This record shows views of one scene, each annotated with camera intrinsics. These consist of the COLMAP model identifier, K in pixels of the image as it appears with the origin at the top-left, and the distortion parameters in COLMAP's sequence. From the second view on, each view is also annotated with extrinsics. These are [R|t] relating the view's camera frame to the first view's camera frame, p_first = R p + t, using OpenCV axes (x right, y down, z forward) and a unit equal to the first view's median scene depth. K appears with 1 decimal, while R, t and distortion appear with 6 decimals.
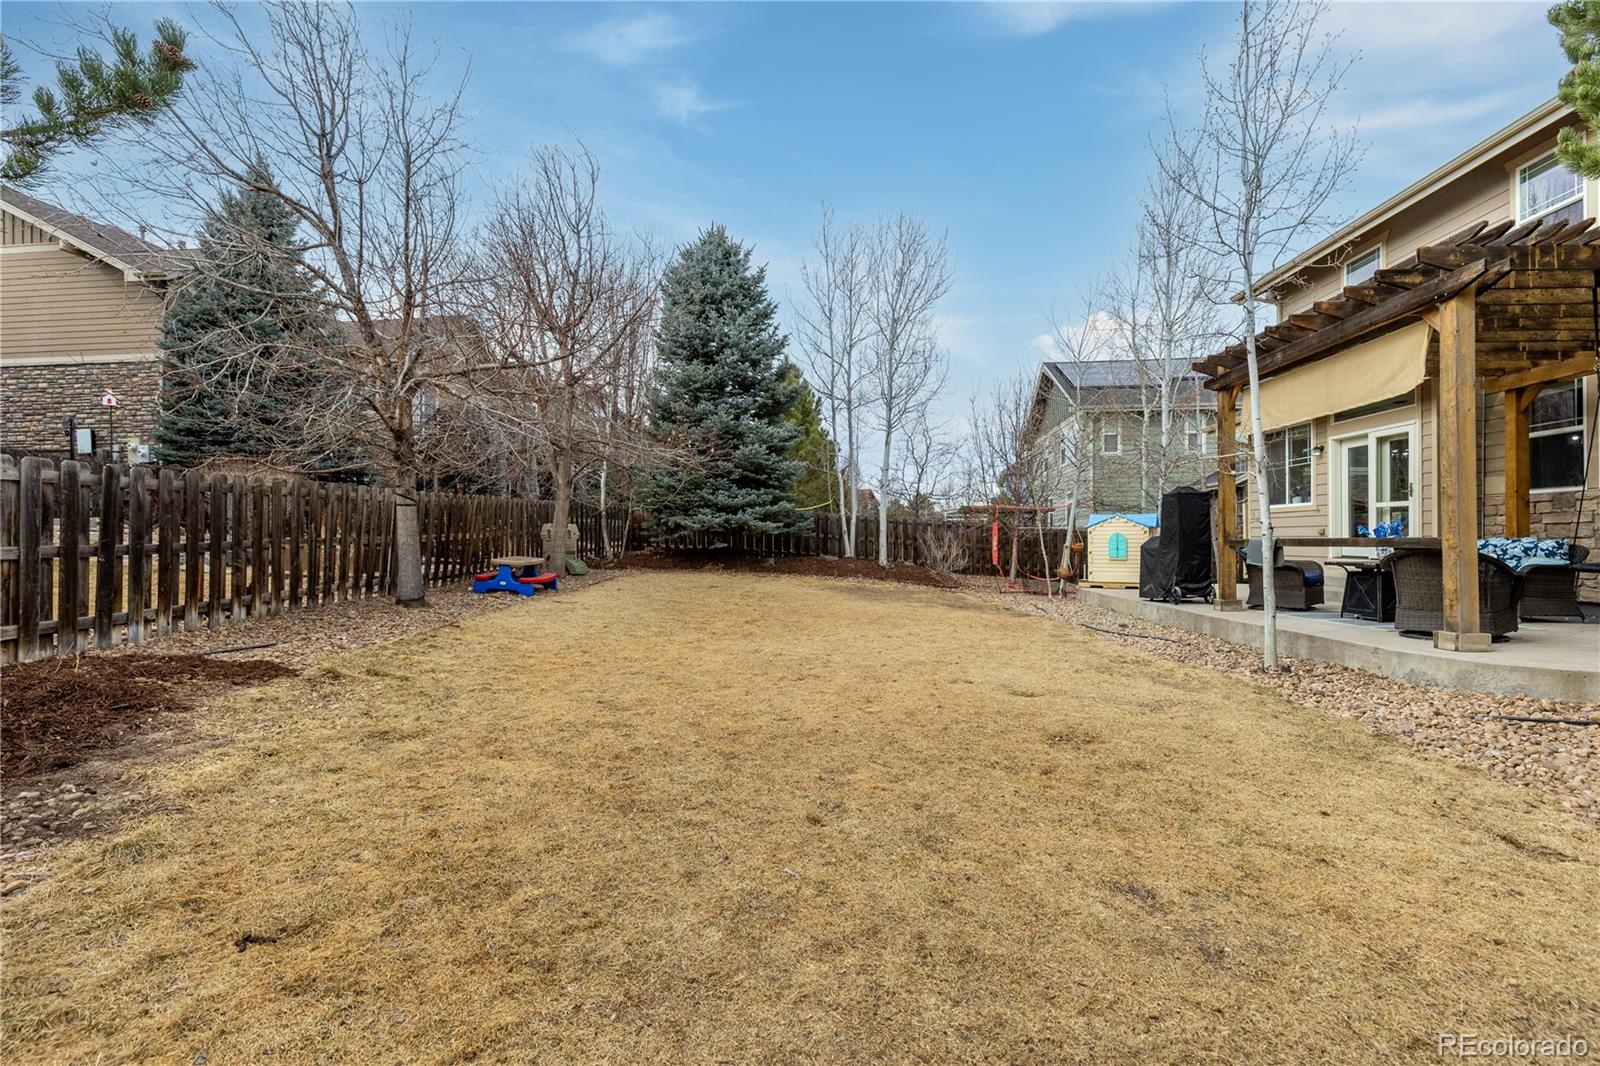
lens RADIAL K [[725.5, 0, 797.5], [0, 725.5, 535.2], [0, 0, 1]] dist [0.010432, -0.002780]
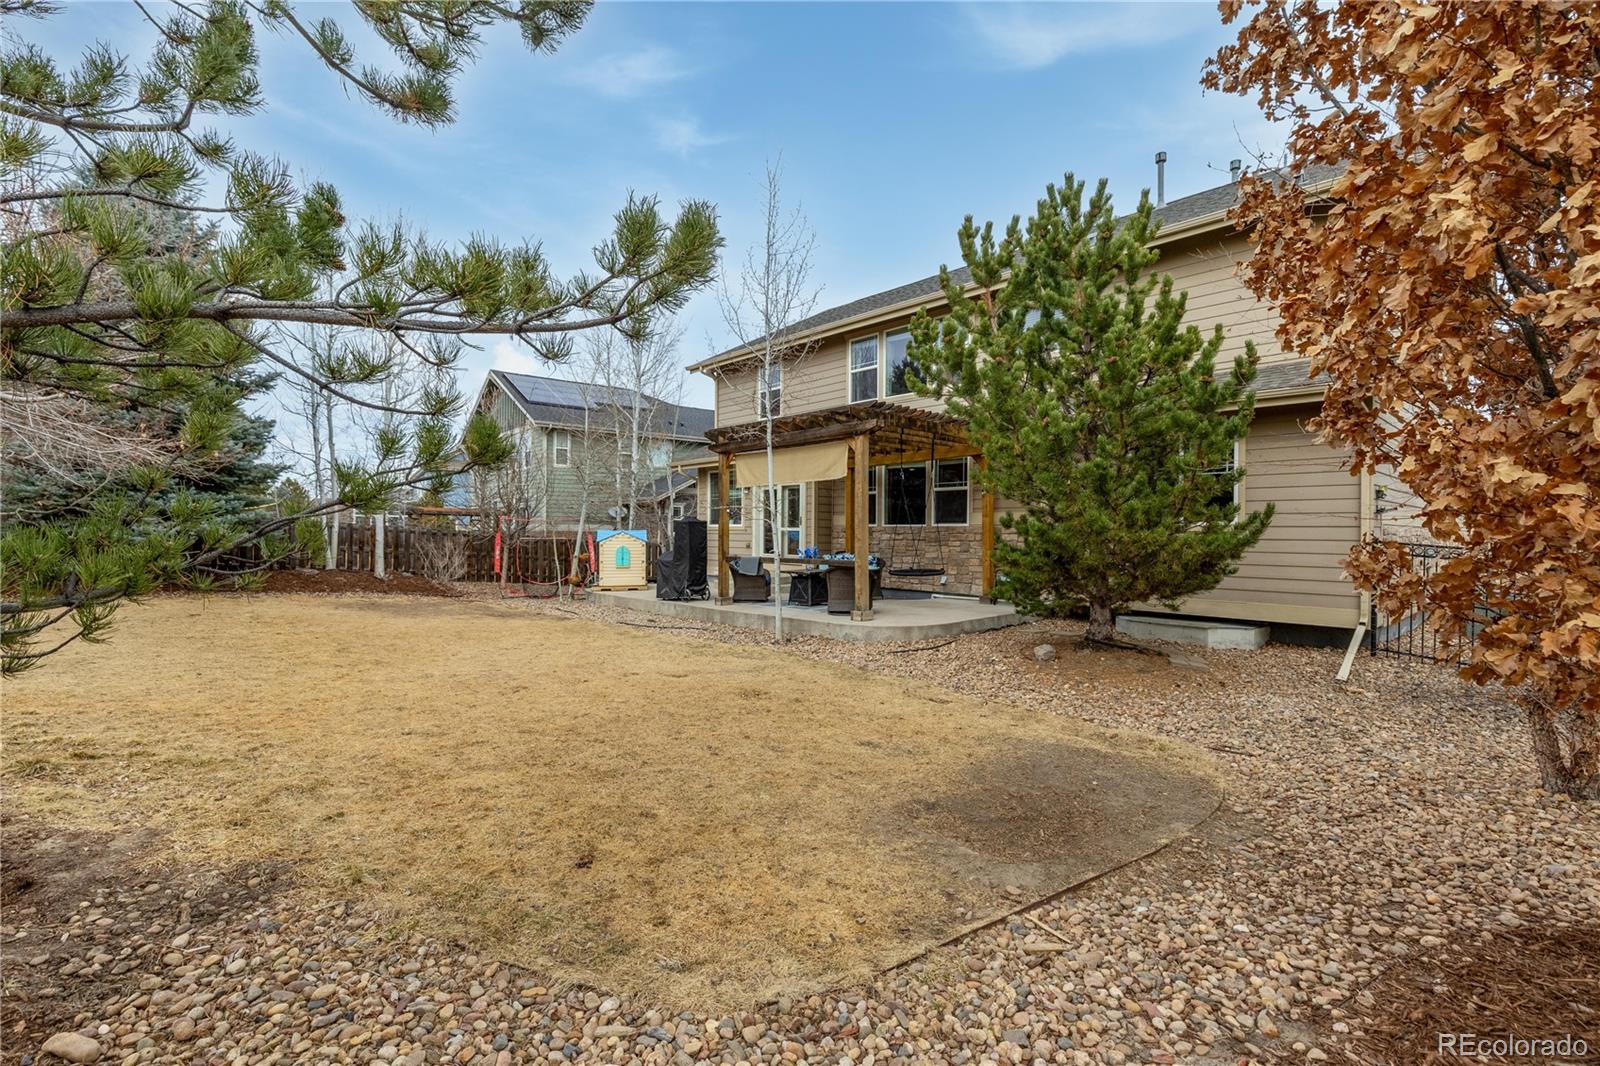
lens RADIAL K [[725.5, 0, 802.8], [0, 725.5, 532.7], [0, 0, 1]] dist [0.010432, -0.002780]
pose [[0.685014, 0.003540, 0.728522, -0.480722], [-0.010012, 0.999940, 0.004556, -0.064853], [-0.728461, -0.010415, 0.685008, -0.148724]]
